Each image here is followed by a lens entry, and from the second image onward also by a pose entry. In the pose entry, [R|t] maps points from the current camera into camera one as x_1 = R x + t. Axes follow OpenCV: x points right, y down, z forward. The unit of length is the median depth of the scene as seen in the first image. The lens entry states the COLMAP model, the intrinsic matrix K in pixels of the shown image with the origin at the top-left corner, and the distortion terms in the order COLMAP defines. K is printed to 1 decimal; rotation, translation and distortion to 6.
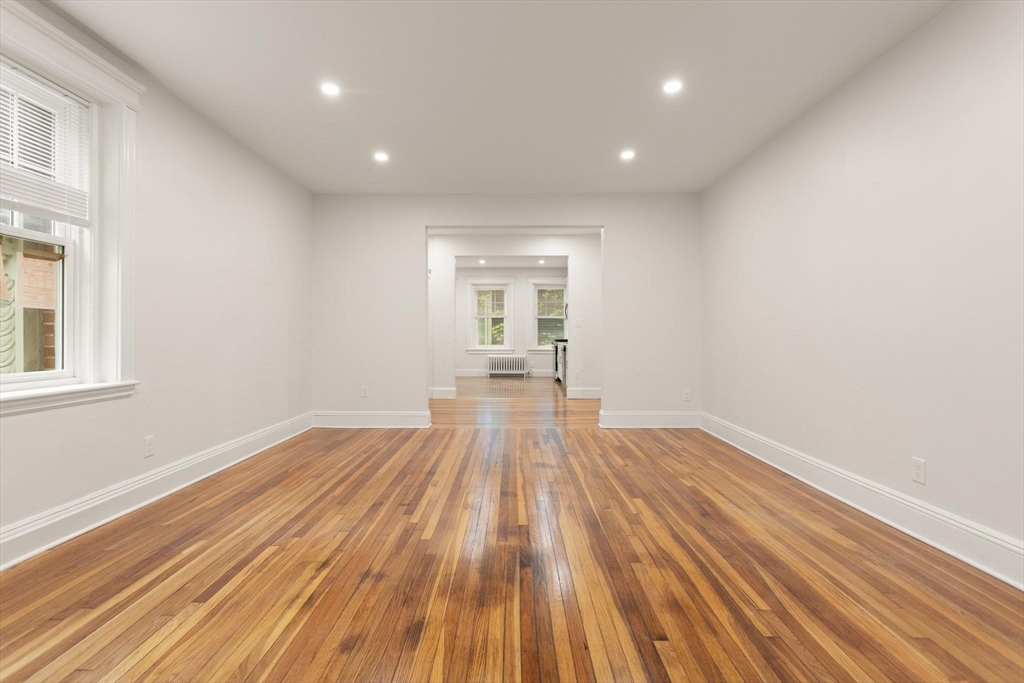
lens RADIAL K [[495.5, 0, 515.8], [0, 495.5, 333.3], [0, 0, 1]] dist [-0.001464, 0.003095]
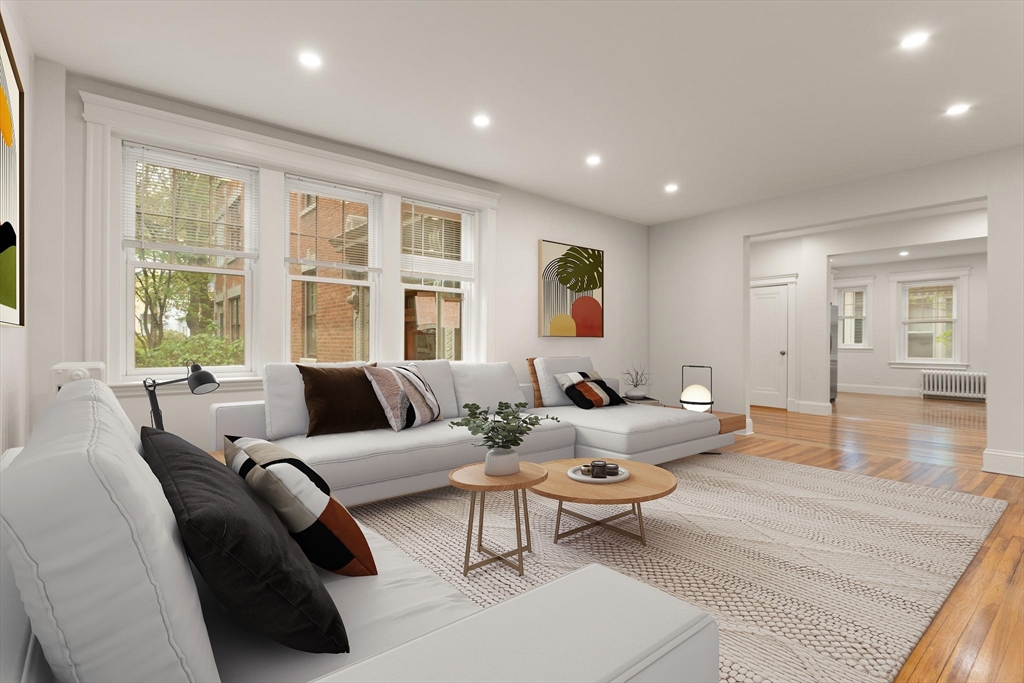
lens RADIAL K [[495.5, 0, 505.4], [0, 495.5, 344.5], [0, 0, 1]] dist [-0.001464, 0.003095]
pose [[0.626149, 0.003977, -0.779693, 0.513416], [-0.002329, 0.999992, 0.003230, 0.005866], [0.779700, -0.000206, 0.626153, -0.026432]]
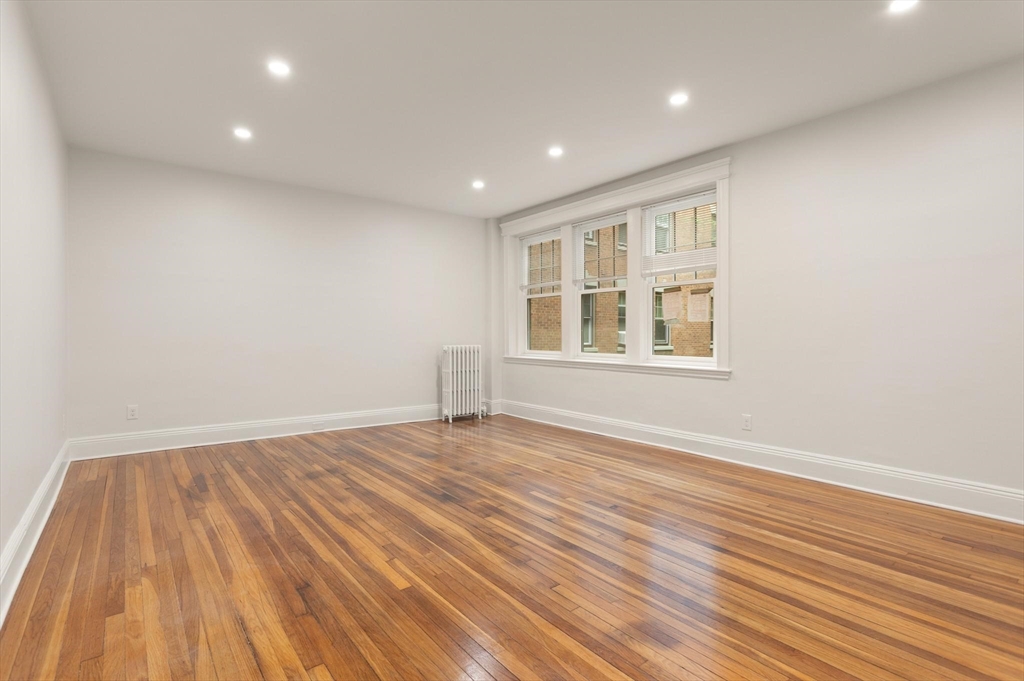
lens RADIAL K [[495.5, 0, 507.9], [0, 495.5, 339.2], [0, 0, 1]] dist [-0.001464, 0.003095]
pose [[-0.794731, 0.005214, -0.606940, 0.518777], [0.000726, 0.999971, 0.007640, -0.001529], [0.606962, 0.005631, -0.794711, 1.561081]]
